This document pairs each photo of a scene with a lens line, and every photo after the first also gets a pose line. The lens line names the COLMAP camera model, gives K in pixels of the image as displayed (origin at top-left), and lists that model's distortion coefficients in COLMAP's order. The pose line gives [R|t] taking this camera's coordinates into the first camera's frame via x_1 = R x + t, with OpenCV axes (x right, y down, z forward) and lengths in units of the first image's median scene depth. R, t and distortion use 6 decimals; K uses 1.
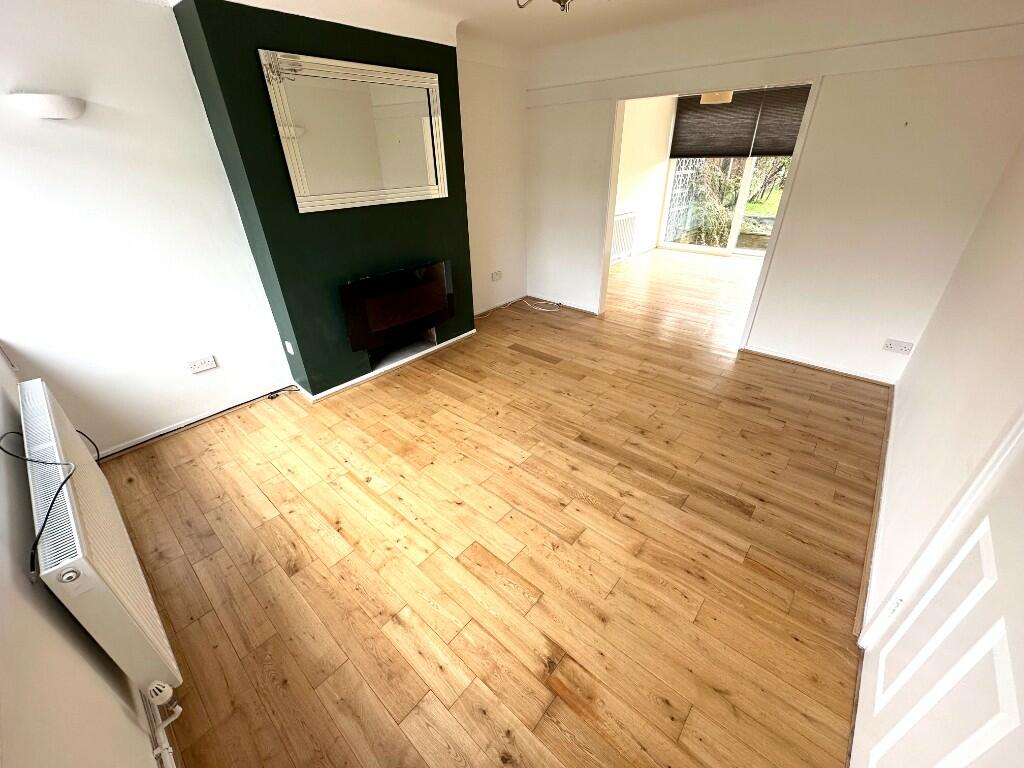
lens RADIAL K [[407.9, 0, 512.0], [0, 407.9, 384.0], [0, 0, 1]] dist [-0.000230, -0.000004]
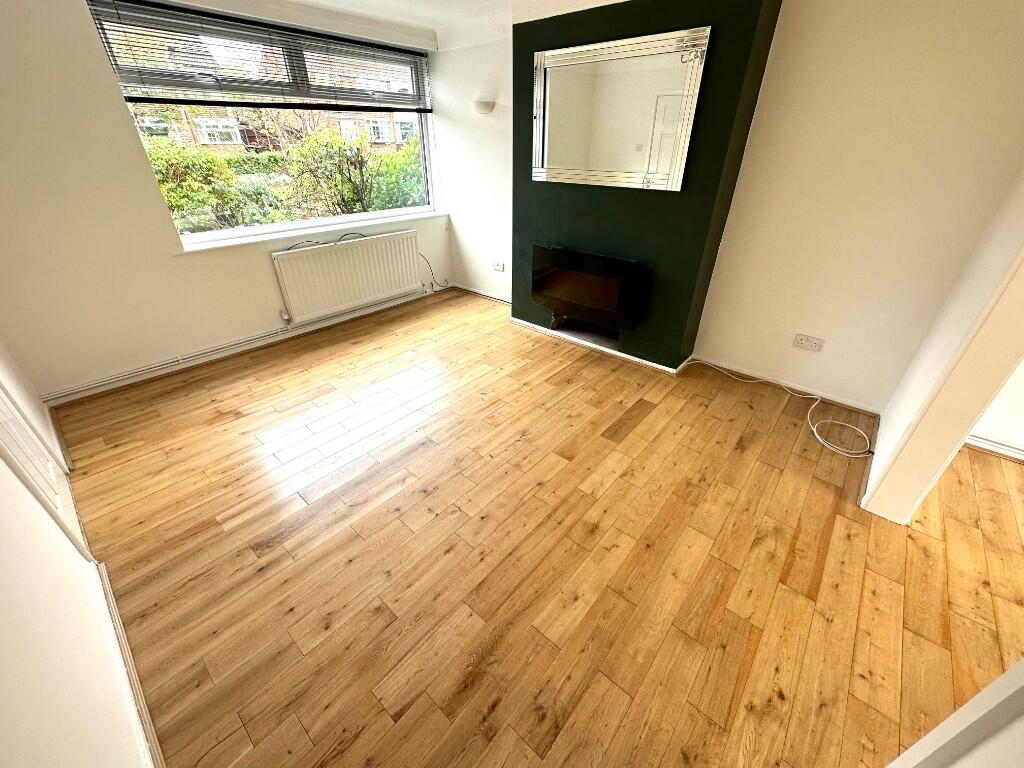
lens RADIAL K [[405.8, 0, 515.0], [0, 405.8, 382.1], [0, 0, 1]] dist [0.001262, -0.000095]
pose [[0.009709, 0.527928, -0.849234, 0.660447], [-0.497657, 0.739177, 0.453821, -0.366200], [0.867319, 0.418221, 0.269904, 0.632398]]
